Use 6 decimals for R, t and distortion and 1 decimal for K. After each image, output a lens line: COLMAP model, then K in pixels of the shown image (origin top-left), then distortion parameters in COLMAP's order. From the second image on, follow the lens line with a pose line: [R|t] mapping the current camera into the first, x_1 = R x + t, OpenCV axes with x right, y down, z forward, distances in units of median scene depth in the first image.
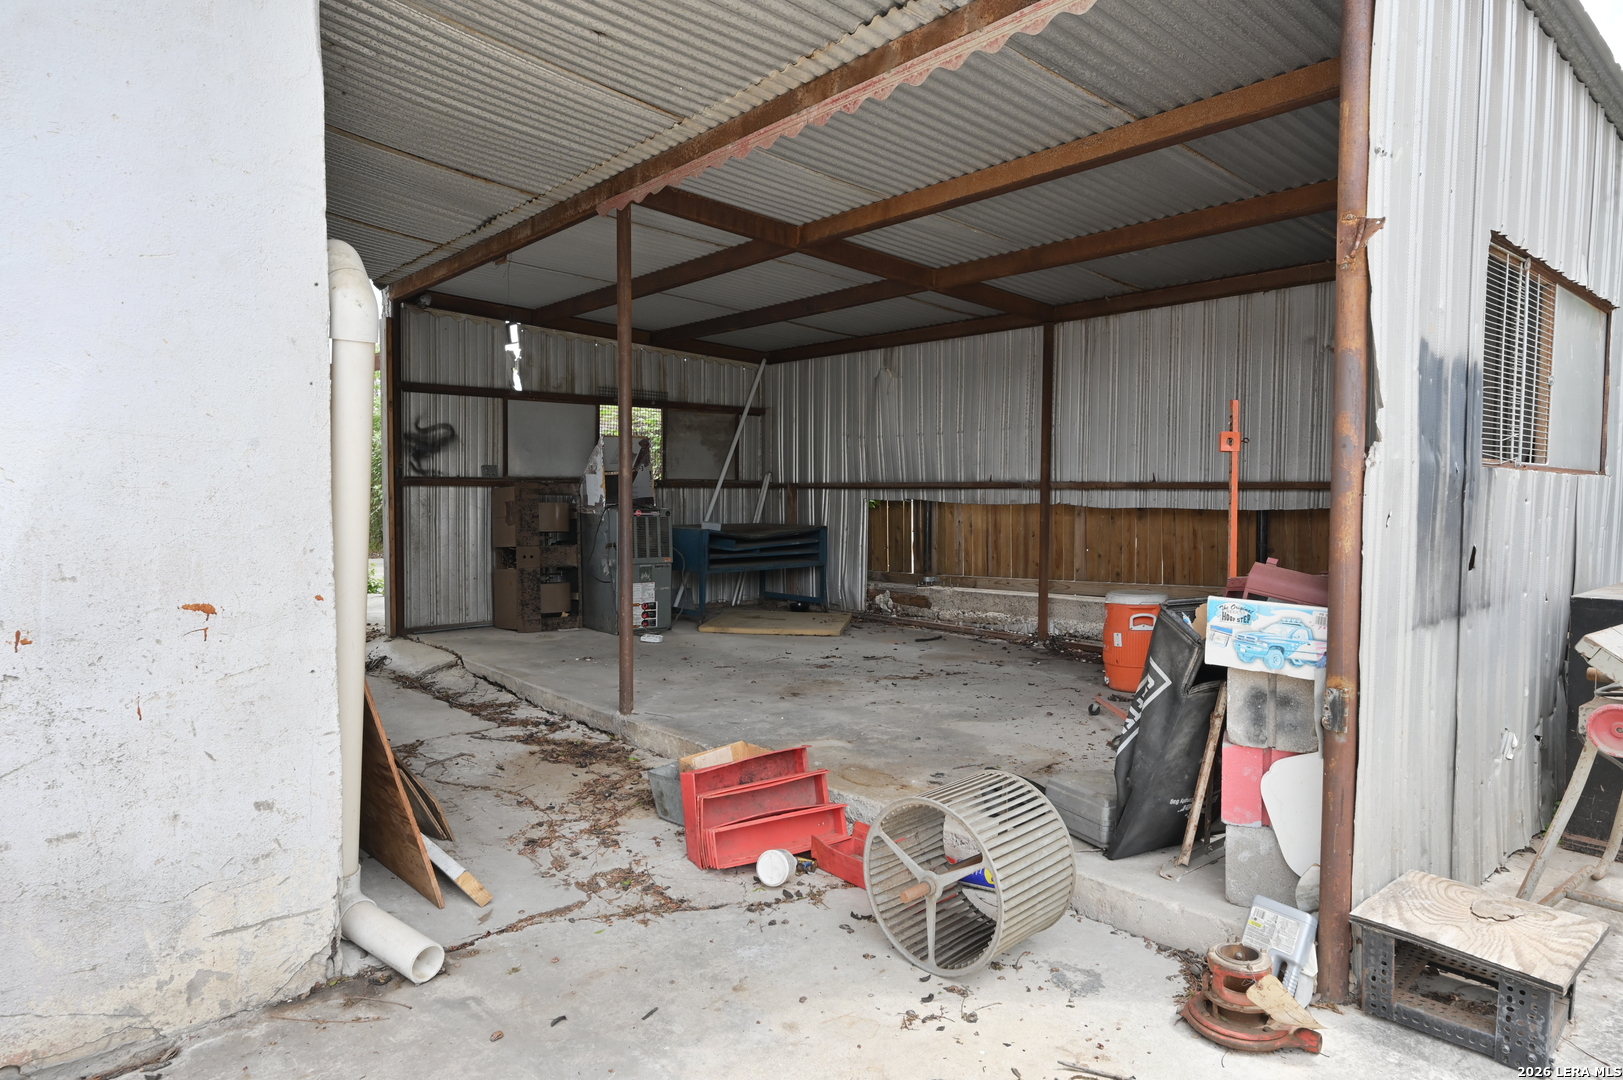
lens RADIAL K [[968.7, 0, 806.8], [0, 968.7, 534.1], [0, 0, 1]] dist [0.001231, 0.000111]
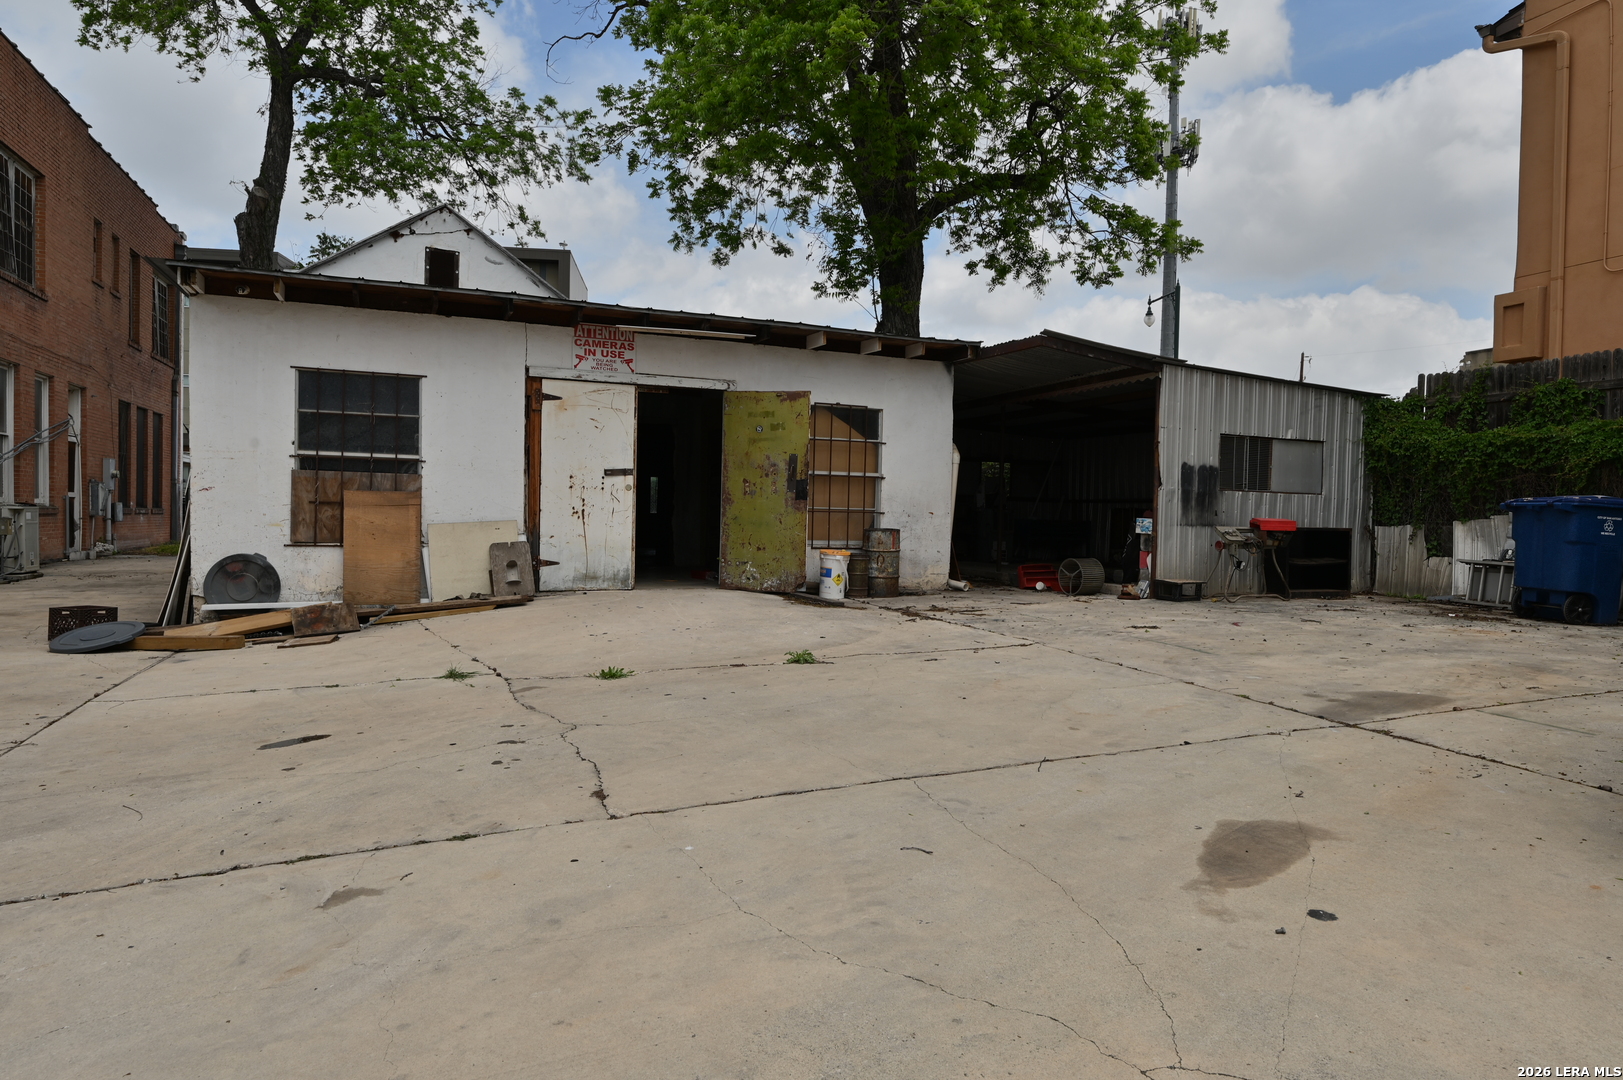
lens RADIAL K [[967.1, 0, 814.4], [0, 967.1, 540.5], [0, 0, 1]] dist [-0.003029, 0.001926]
pose [[0.944017, 0.024355, -0.328996, 0.225272], [-0.031804, 0.999345, -0.017277, 0.137944], [0.328359, 0.026774, 0.944173, -1.759907]]
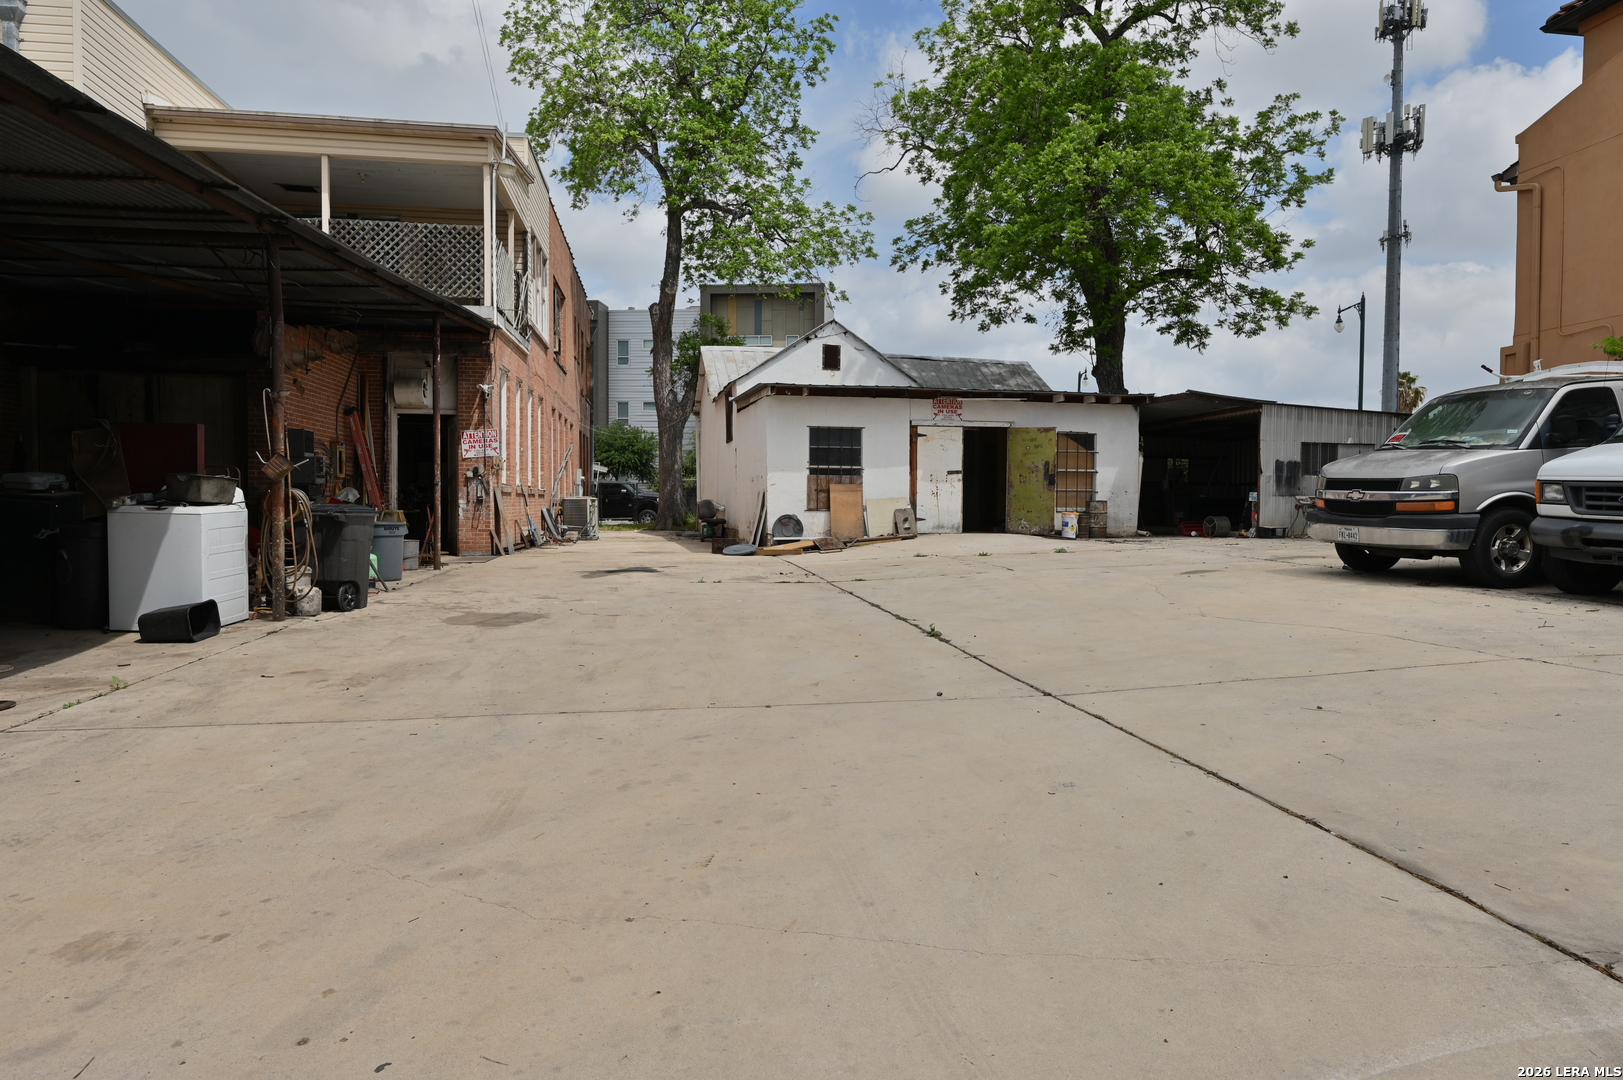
lens RADIAL K [[967.1, 0, 812.5], [0, 967.1, 539.6], [0, 0, 1]] dist [-0.003029, 0.001926]
pose [[0.850095, 0.020871, -0.526216, 0.719466], [-0.027042, 0.999626, -0.004038, 0.269560], [0.525935, 0.017663, 0.850341, -3.523871]]
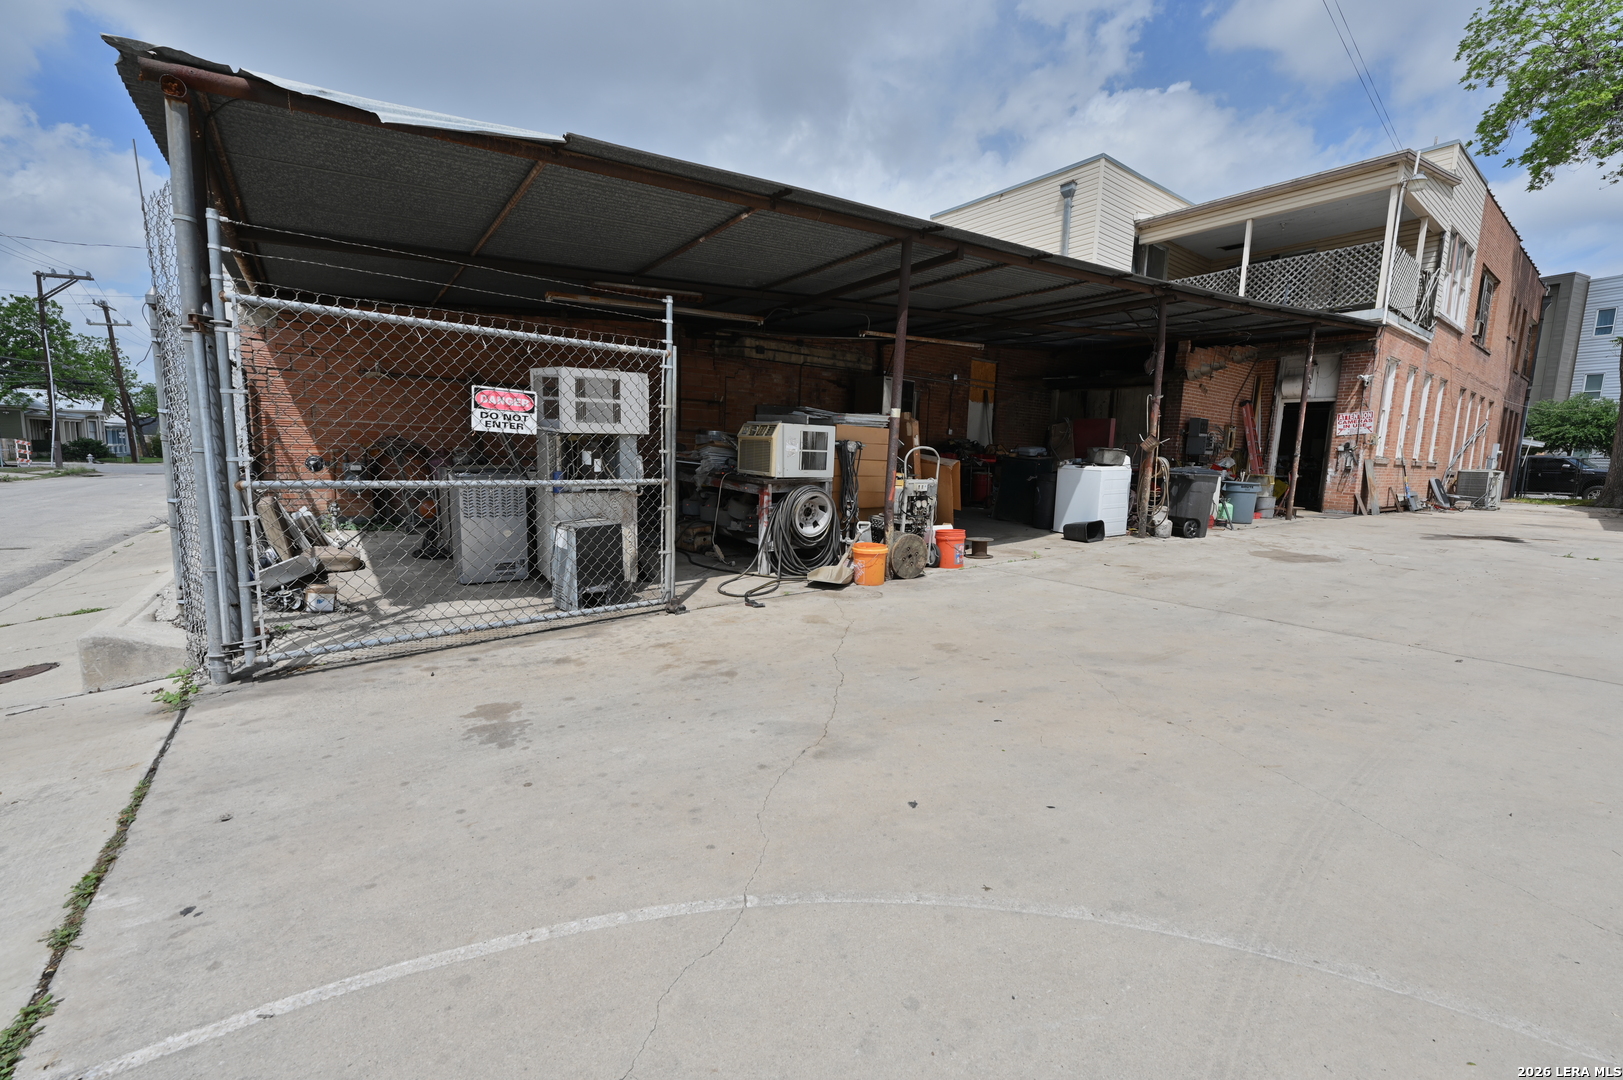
lens RADIAL K [[644.6, 0, 807.7], [0, 644.6, 534.3], [0, 0, 1]] dist [-0.000734, 0.000598]
pose [[-0.062950, 0.118138, -0.991000, 0.915650], [-0.077857, 0.989362, 0.122888, 0.267363], [0.994975, 0.084892, -0.053083, -3.432336]]
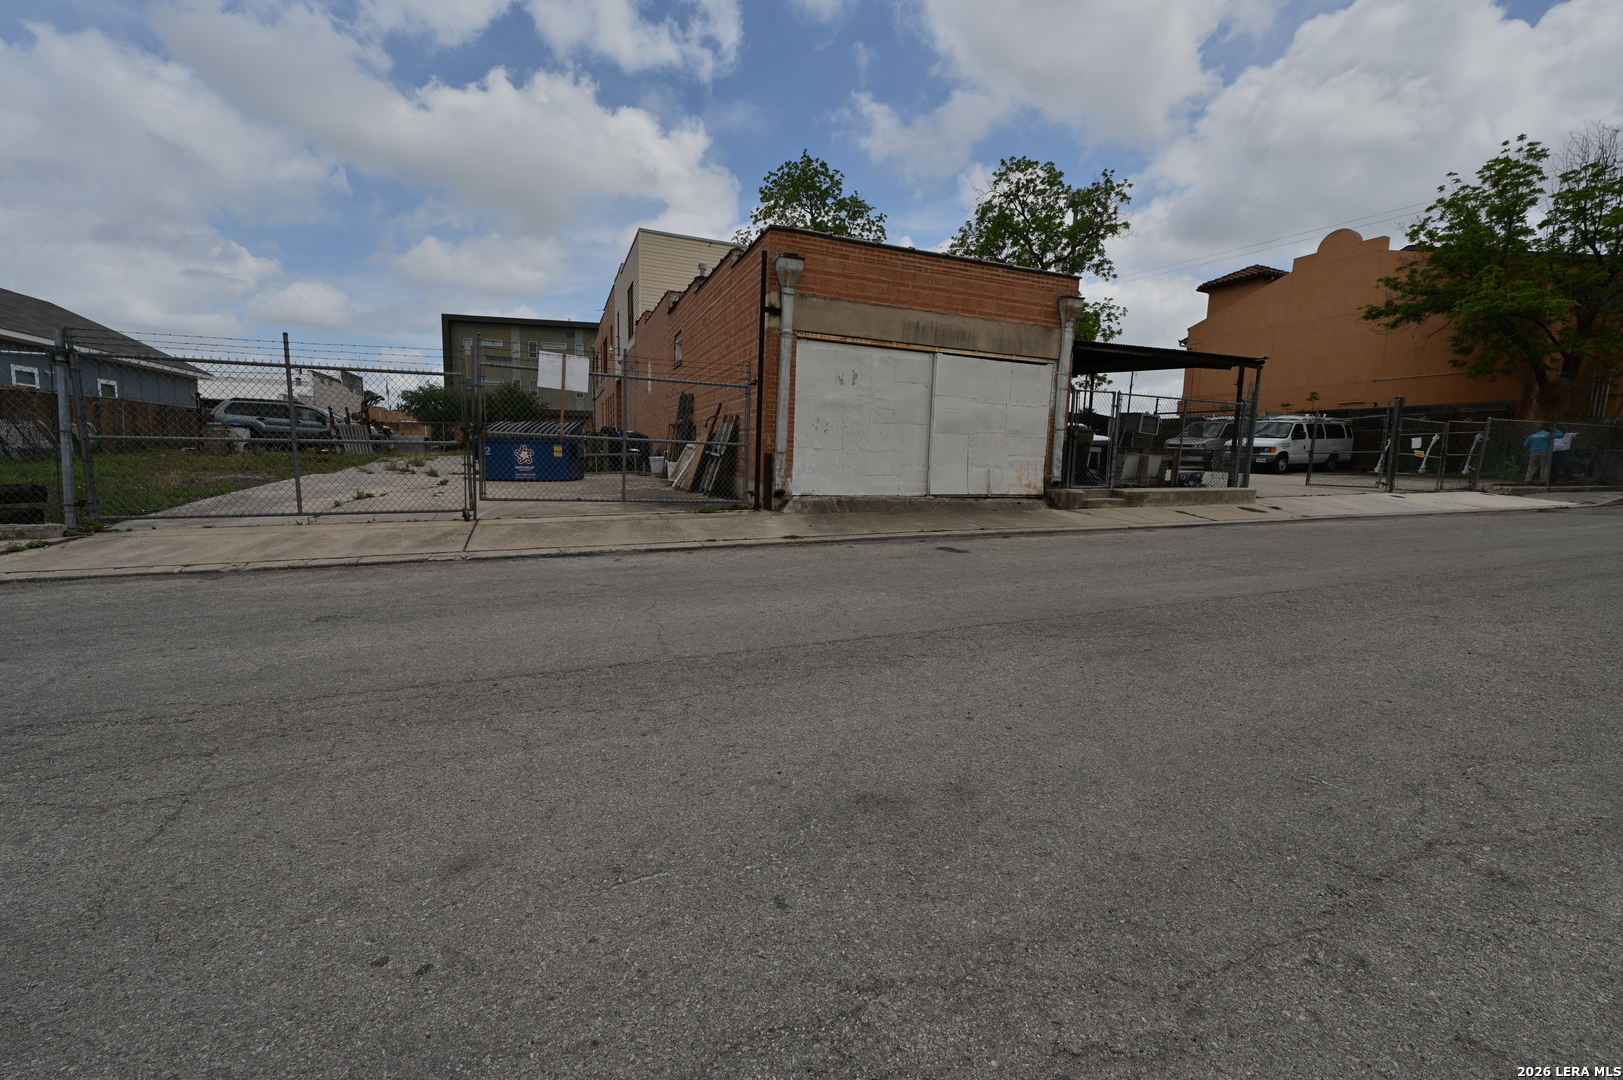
lens RADIAL K [[644.6, 0, 811.6], [0, 644.6, 538.9], [0, 0, 1]] dist [-0.000734, 0.000598]
pose [[0.947961, 0.060386, -0.312607, -0.544330], [-0.036877, 0.996066, 0.080582, 0.565030], [0.316244, -0.064861, 0.946458, -7.280303]]
